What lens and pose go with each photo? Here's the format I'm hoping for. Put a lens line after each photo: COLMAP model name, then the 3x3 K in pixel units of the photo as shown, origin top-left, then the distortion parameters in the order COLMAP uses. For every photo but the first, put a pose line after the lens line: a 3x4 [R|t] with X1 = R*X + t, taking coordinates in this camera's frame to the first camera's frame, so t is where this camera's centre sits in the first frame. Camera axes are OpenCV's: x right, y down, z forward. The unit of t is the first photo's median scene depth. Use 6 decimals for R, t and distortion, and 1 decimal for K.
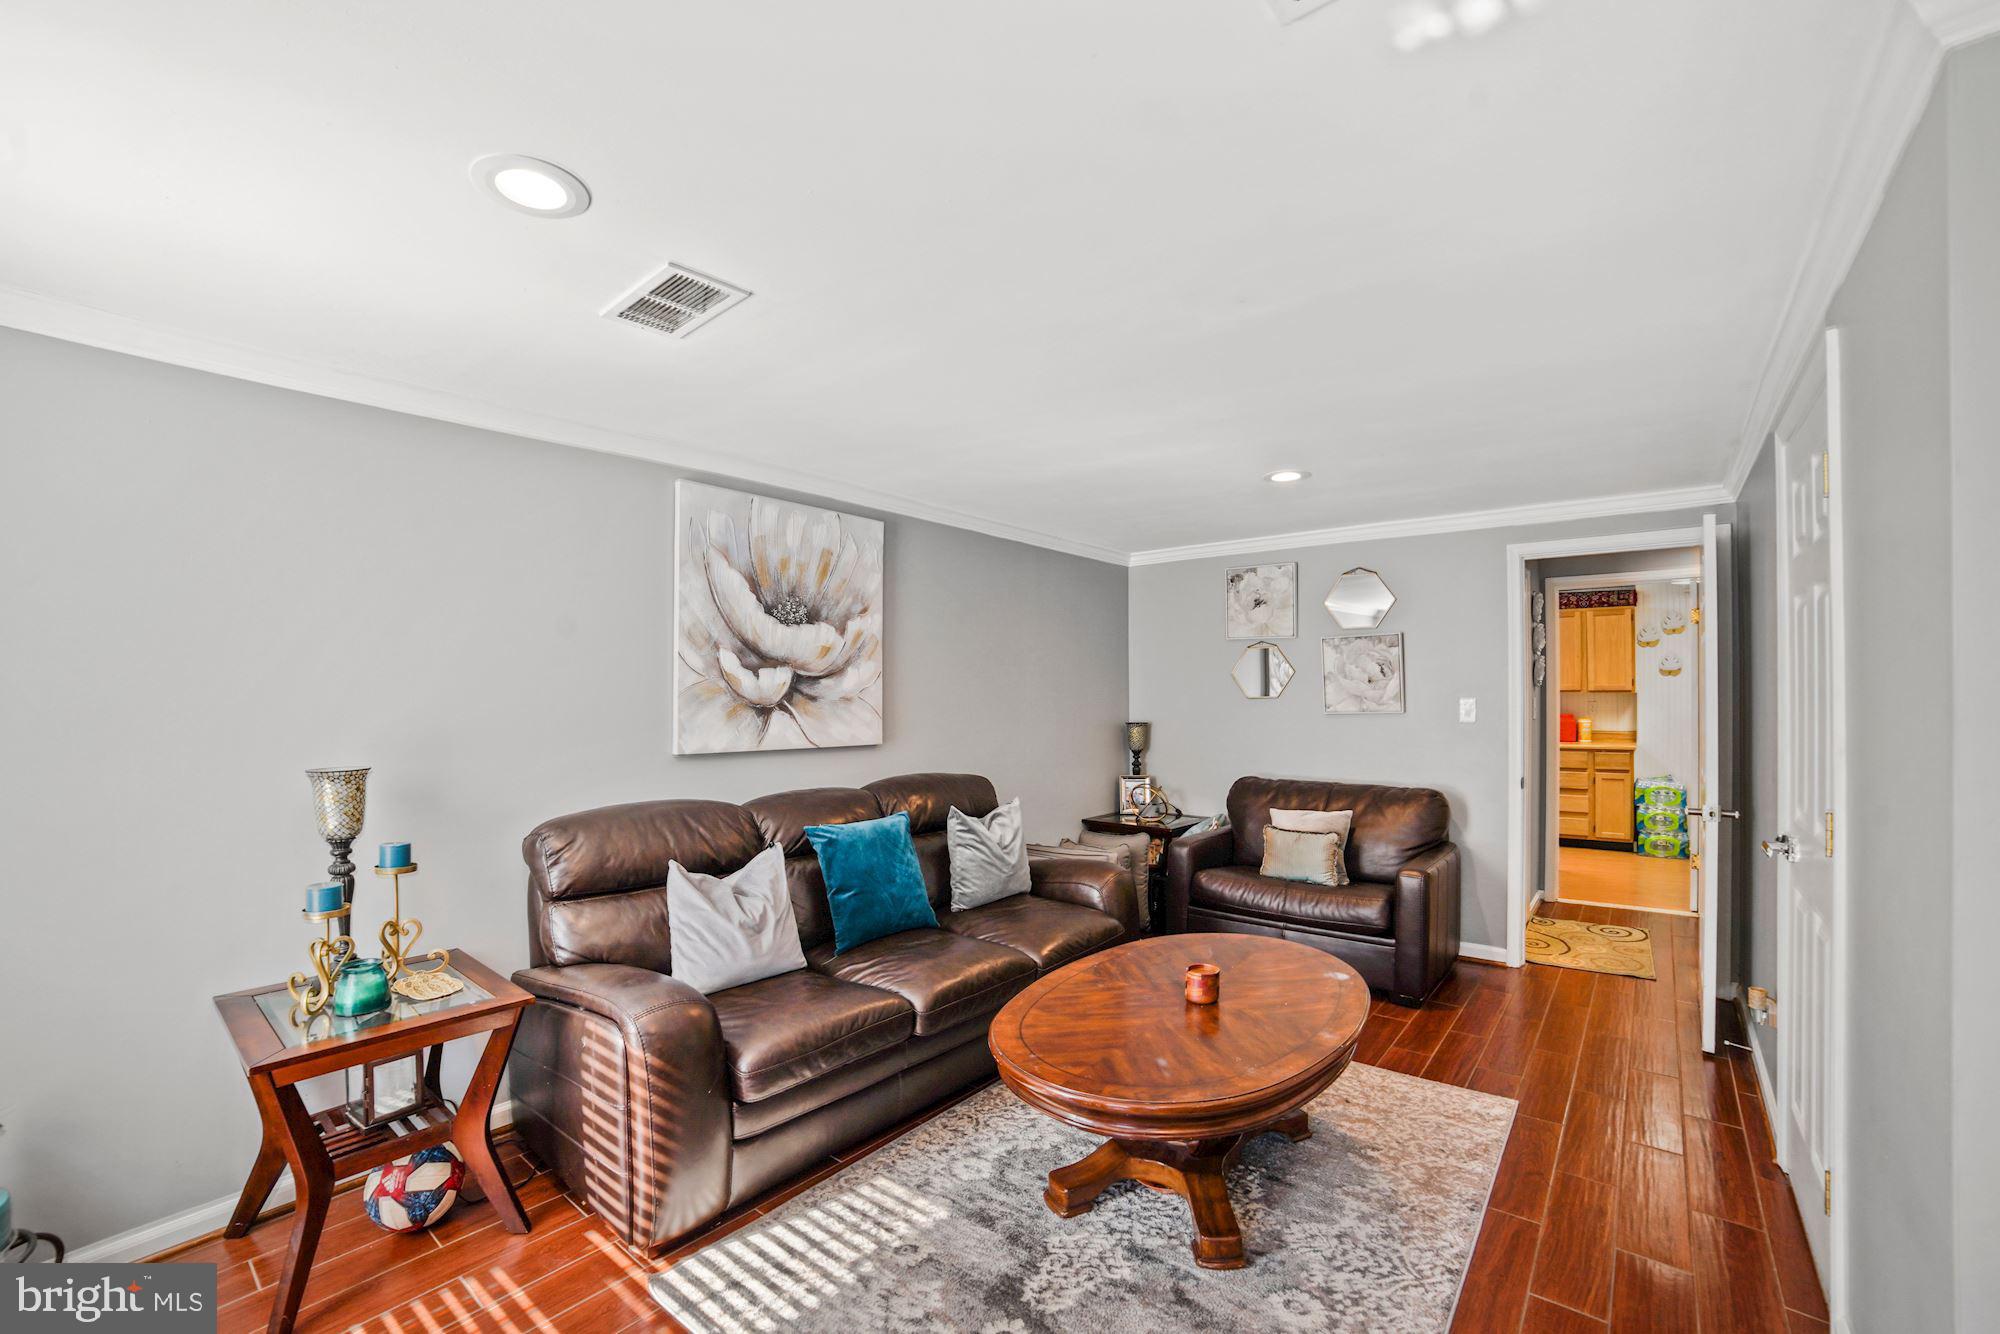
lens RADIAL K [[872.9, 0, 994.4], [0, 872.9, 697.2], [0, 0, 1]] dist [-0.083686, 0.038482]
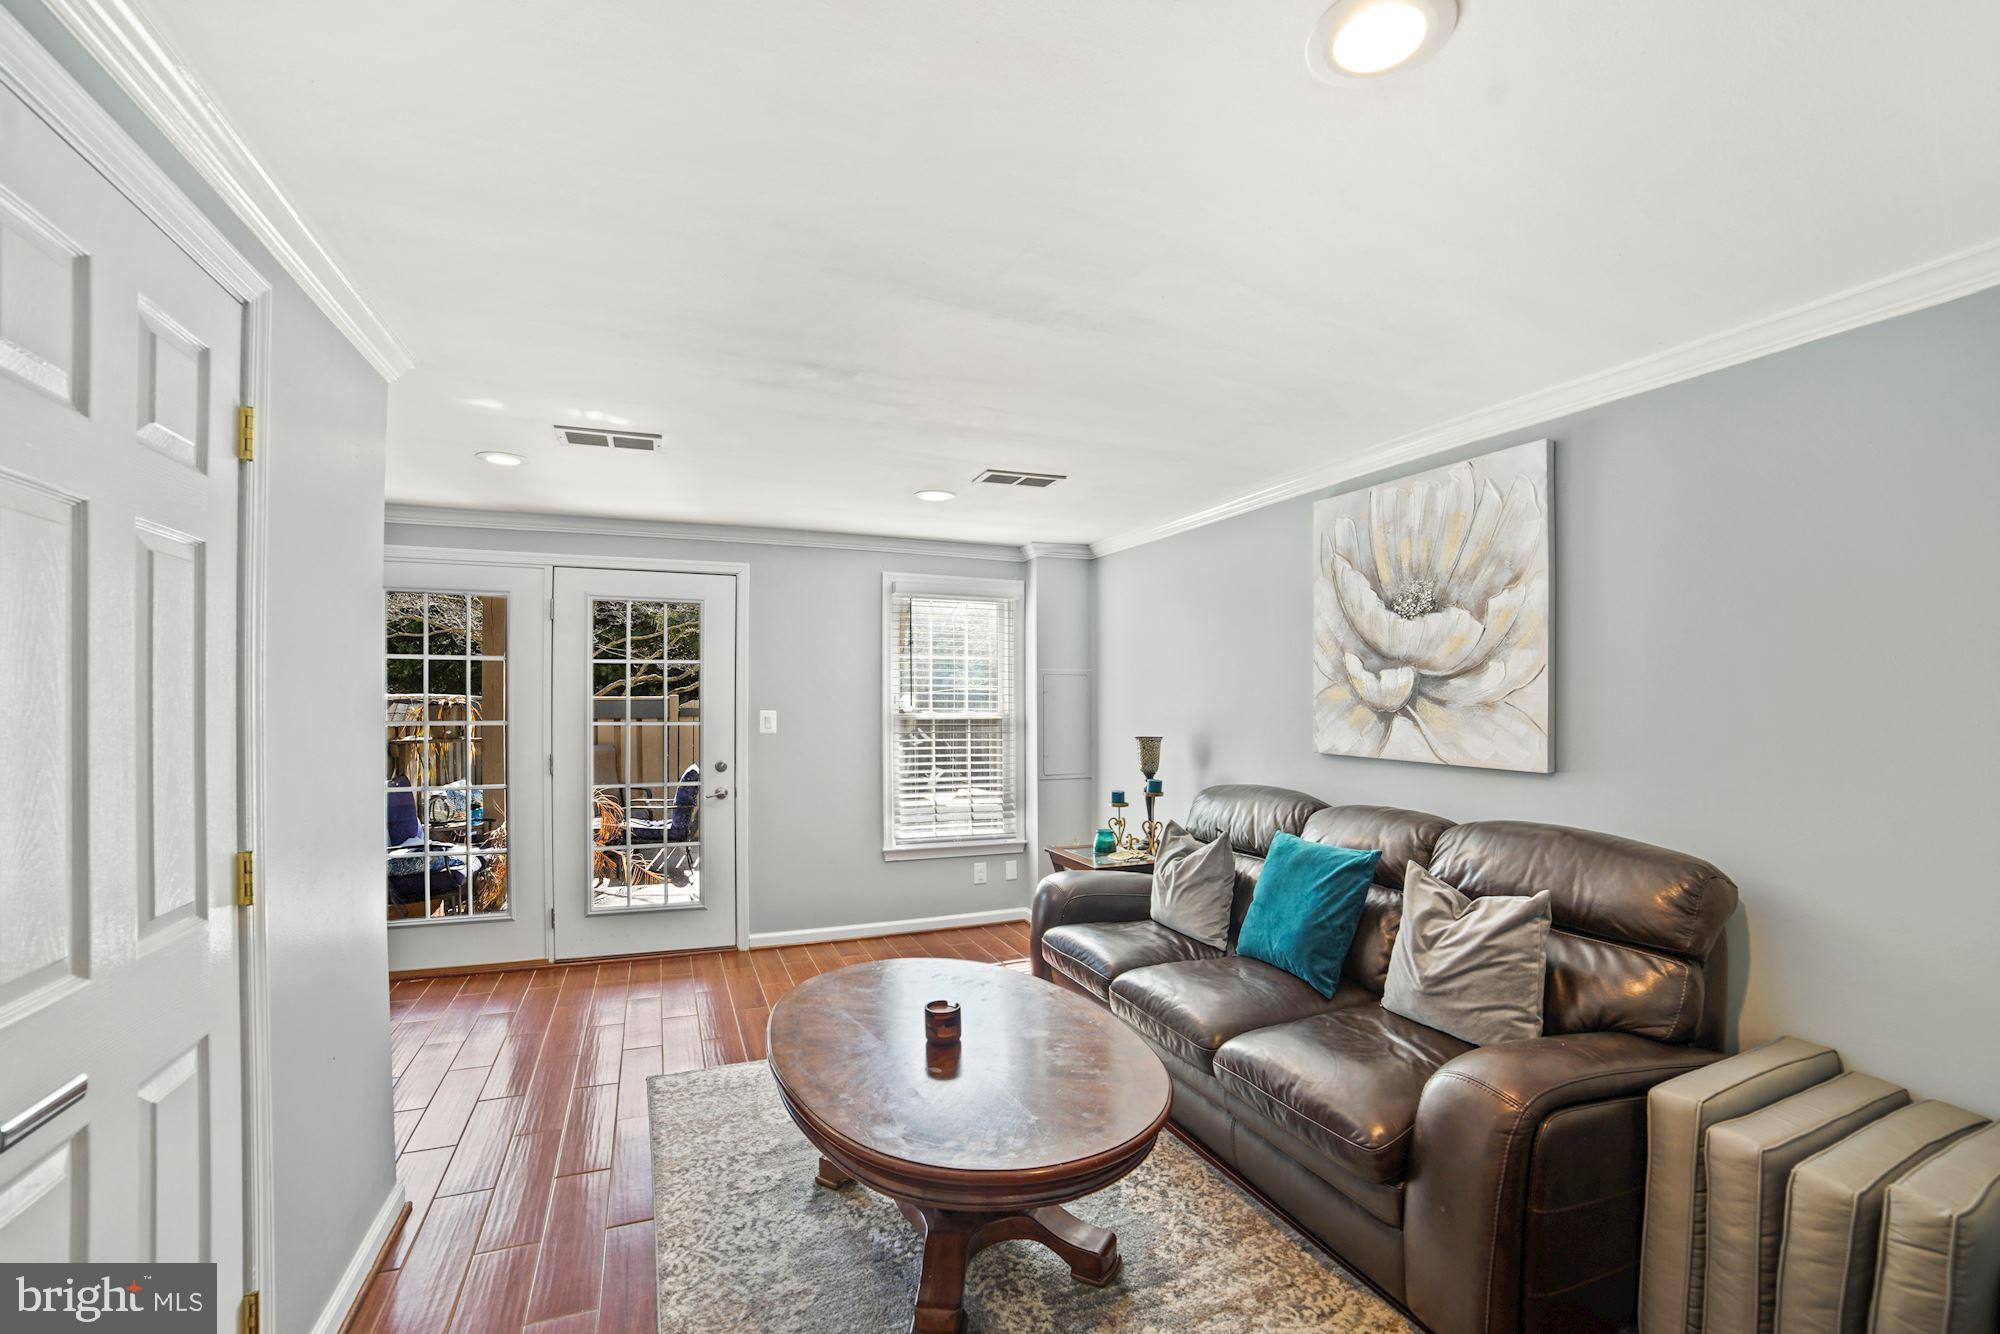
lens RADIAL K [[872.9, 0, 994.4], [0, 872.9, 697.2], [0, 0, 1]] dist [-0.083686, 0.038482]
pose [[-0.498036, 0.000737, -0.867156, 0.734281], [-0.006039, 0.999972, 0.004318, -0.005365], [0.867135, 0.007388, -0.498018, 1.100337]]
